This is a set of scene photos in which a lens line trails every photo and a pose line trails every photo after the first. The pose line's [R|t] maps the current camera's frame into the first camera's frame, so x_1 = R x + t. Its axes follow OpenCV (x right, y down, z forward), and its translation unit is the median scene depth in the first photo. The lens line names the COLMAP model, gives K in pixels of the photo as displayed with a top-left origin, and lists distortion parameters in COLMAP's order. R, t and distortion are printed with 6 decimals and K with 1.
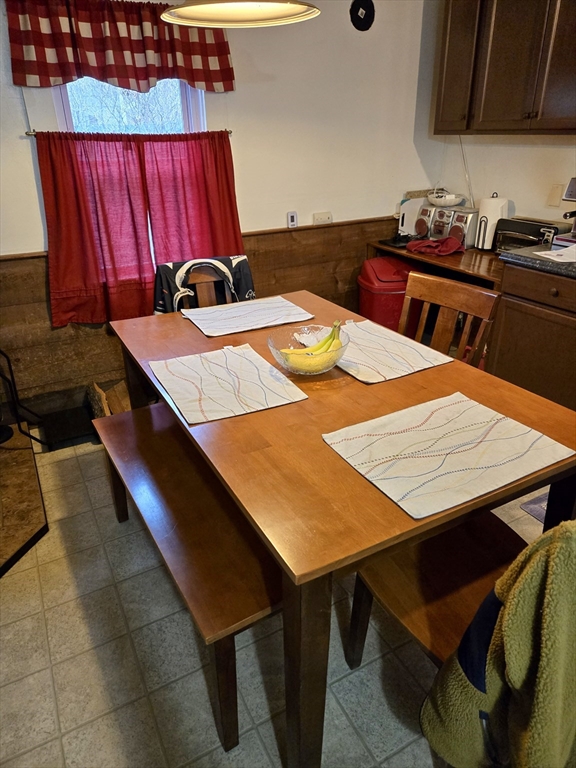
lens RADIAL K [[514.3, 0, 288.0], [0, 514.3, 384.0], [0, 0, 1]] dist [0.087864, -0.070174]
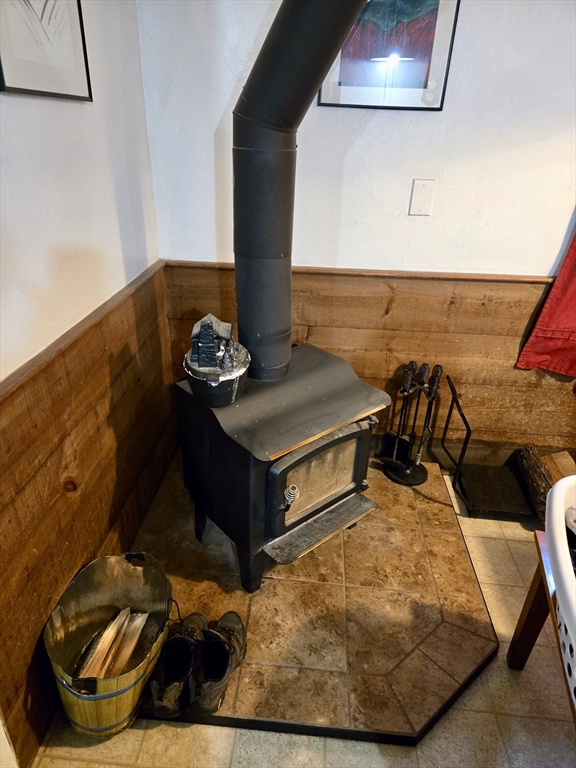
lens RADIAL K [[514.3, 0, 288.0], [0, 514.3, 384.0], [0, 0, 1]] dist [0.087864, -0.070174]
pose [[0.840475, 0.280698, -0.463477, -0.137576], [-0.281290, 0.957099, 0.069558, -0.016454], [0.463118, 0.071910, 0.883375, 0.051625]]
